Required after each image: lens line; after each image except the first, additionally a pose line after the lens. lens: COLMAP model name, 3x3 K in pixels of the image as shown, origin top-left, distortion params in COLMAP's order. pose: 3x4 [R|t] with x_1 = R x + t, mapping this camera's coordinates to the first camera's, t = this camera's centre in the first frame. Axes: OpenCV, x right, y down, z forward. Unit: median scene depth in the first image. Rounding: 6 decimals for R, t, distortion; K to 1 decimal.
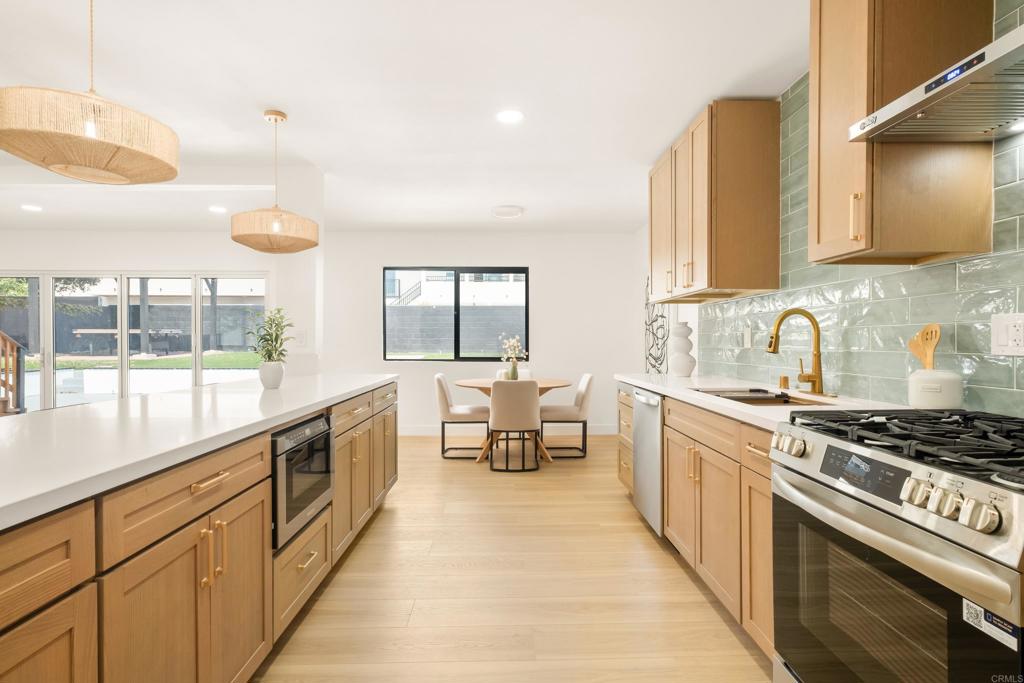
lens RADIAL K [[522.5, 0, 514.6], [0, 522.5, 342.2], [0, 0, 1]] dist [0.002754, 0.000689]
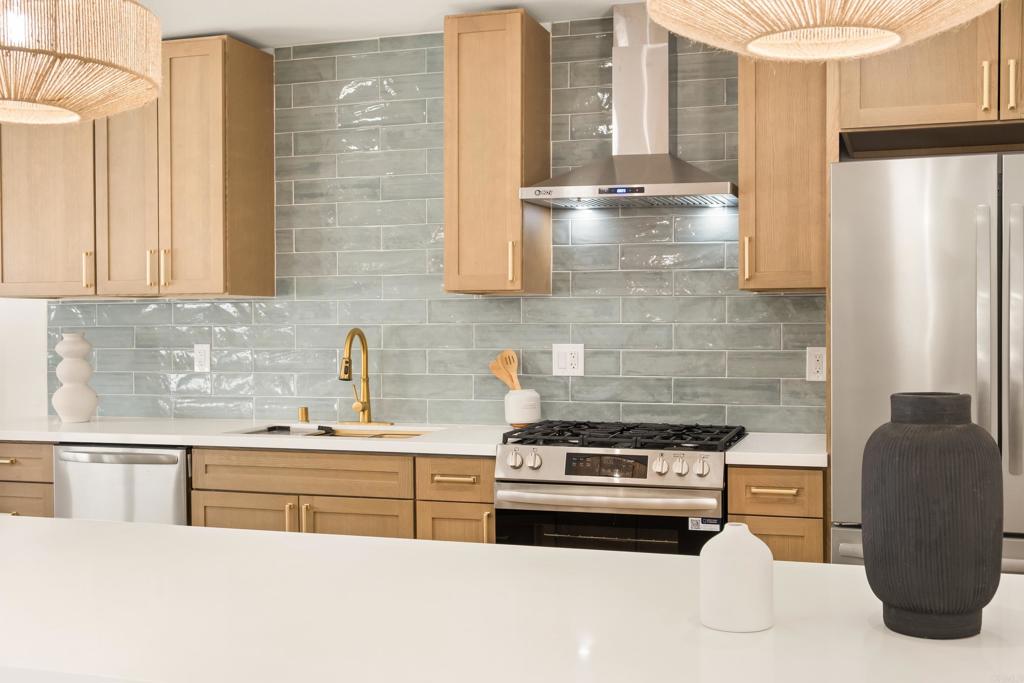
lens RADIAL K [[1172.5, 0, 514.7], [0, 1172.5, 339.6], [0, 0, 1]] dist [0.007637, 0.000000]
pose [[0.347006, -0.012509, 0.937779, -1.233175], [0.006287, 0.999920, 0.011011, -0.066061], [-0.937842, 0.002075, 0.347057, 0.068035]]
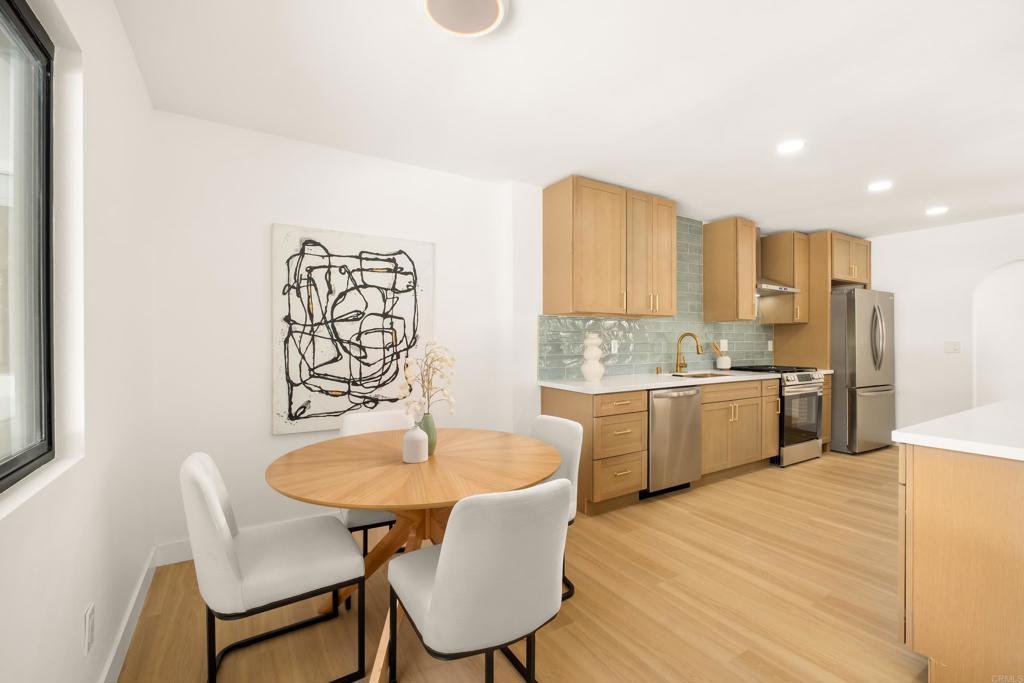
lens RADIAL K [[446.0, 0, 511.9], [0, 446.0, 342.1], [0, 0, 1]] dist [-0.003027, 0.001569]
pose [[-0.507943, 0.002815, 0.861386, -0.675223], [0.005148, 0.999987, -0.000232, -0.031394], [-0.861375, 0.004316, -0.507951, 2.569503]]
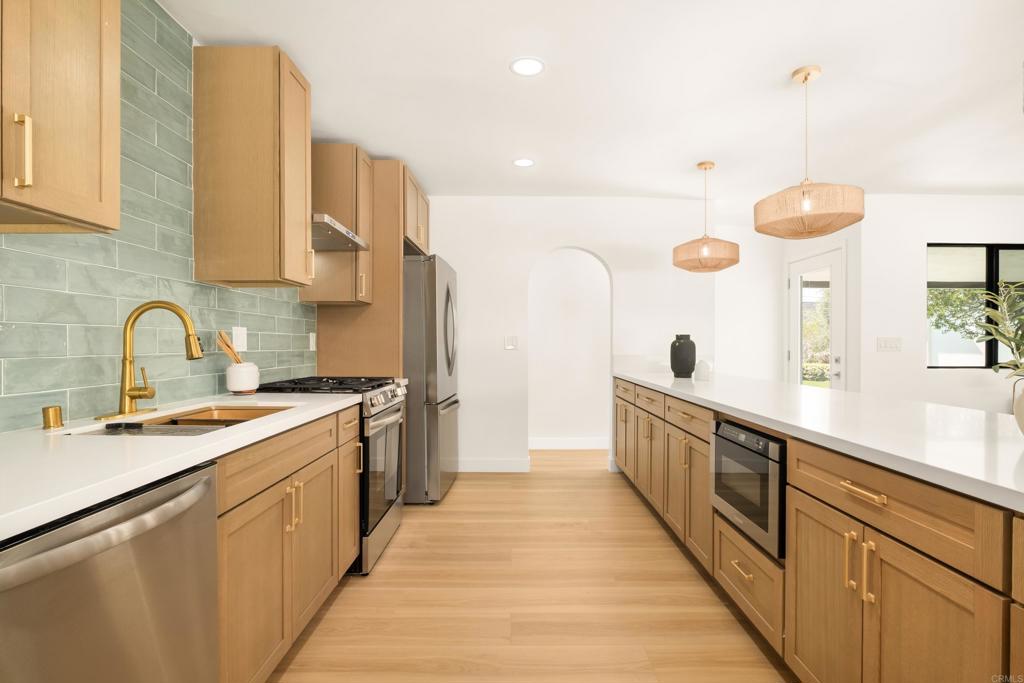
lens RADIAL K [[511.9, 0, 518.5], [0, 511.9, 348.4], [0, 0, 1]] dist [-0.016466, 0.002733]
pose [[-0.999898, 0.004313, 0.013627, 0.000292], [0.004493, 0.999903, 0.013155, -0.002883], [-0.013569, 0.013214, -0.999821, 1.747845]]
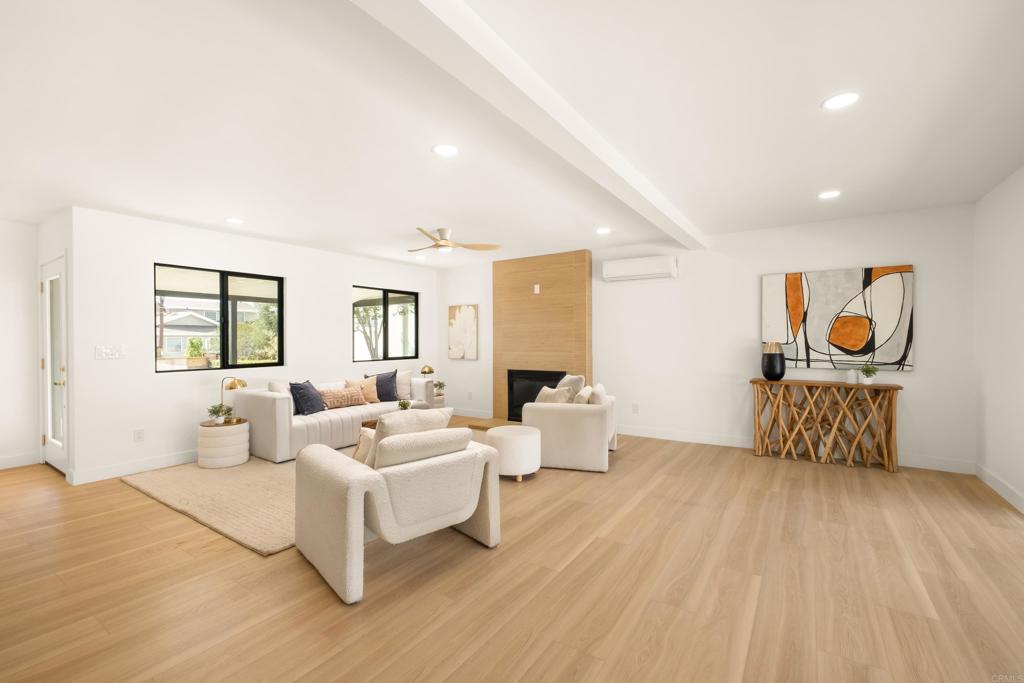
lens RADIAL K [[446.0, 0, 513.2], [0, 446.0, 342.8], [0, 0, 1]] dist [-0.003027, 0.001569]
pose [[-0.572352, 0.012839, -0.819908, -0.822352], [0.002046, 0.999897, 0.014229, -0.047795], [0.820006, 0.006467, -0.572319, 2.168041]]
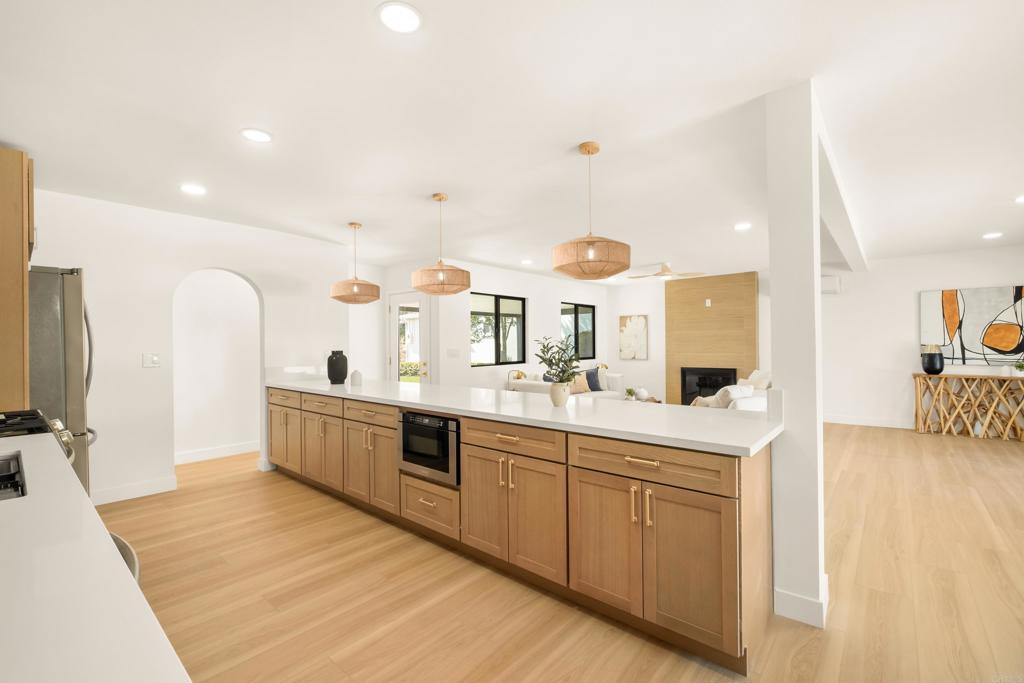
lens RADIAL K [[446.0, 0, 516.2], [0, 446.0, 342.2], [0, 0, 1]] dist [-0.003027, 0.001569]
pose [[-0.665276, 0.007823, -0.746556, 0.383080], [0.007134, 0.999966, 0.004121, -0.060507], [0.746563, -0.002585, -0.665310, 1.889677]]
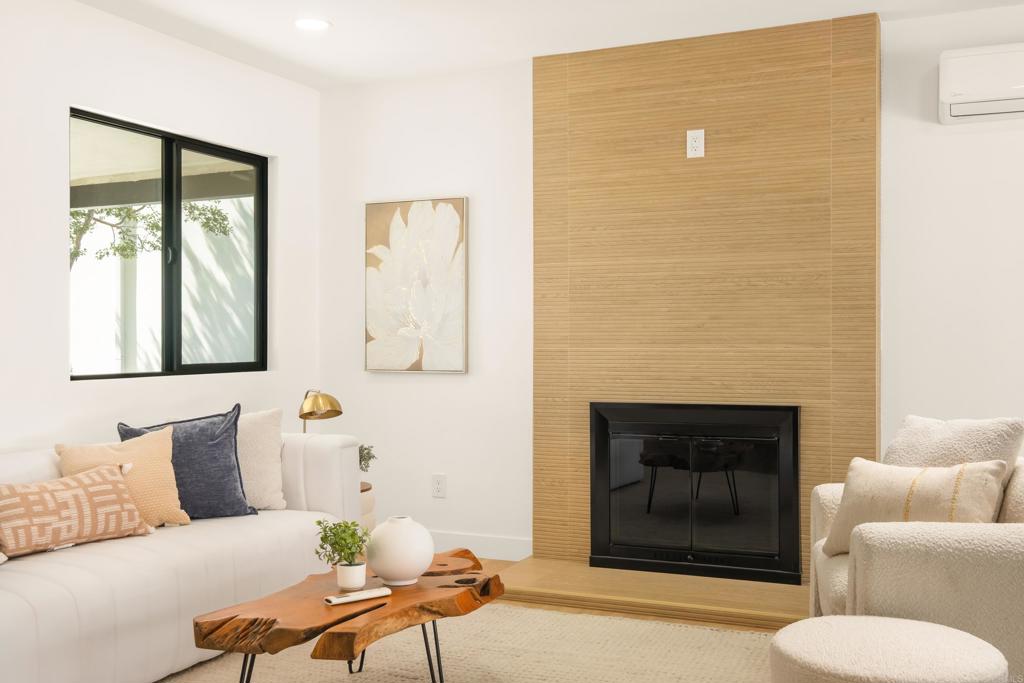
lens RADIAL K [[1040.5, 0, 515.2], [0, 1040.5, 340.6], [0, 0, 1]] dist [-0.004316, 0.000000]
pose [[-0.427034, 0.007841, -0.904202, -1.204770], [-0.001882, 0.999953, 0.009560, 0.021074], [0.904234, 0.005784, -0.426999, 1.254322]]
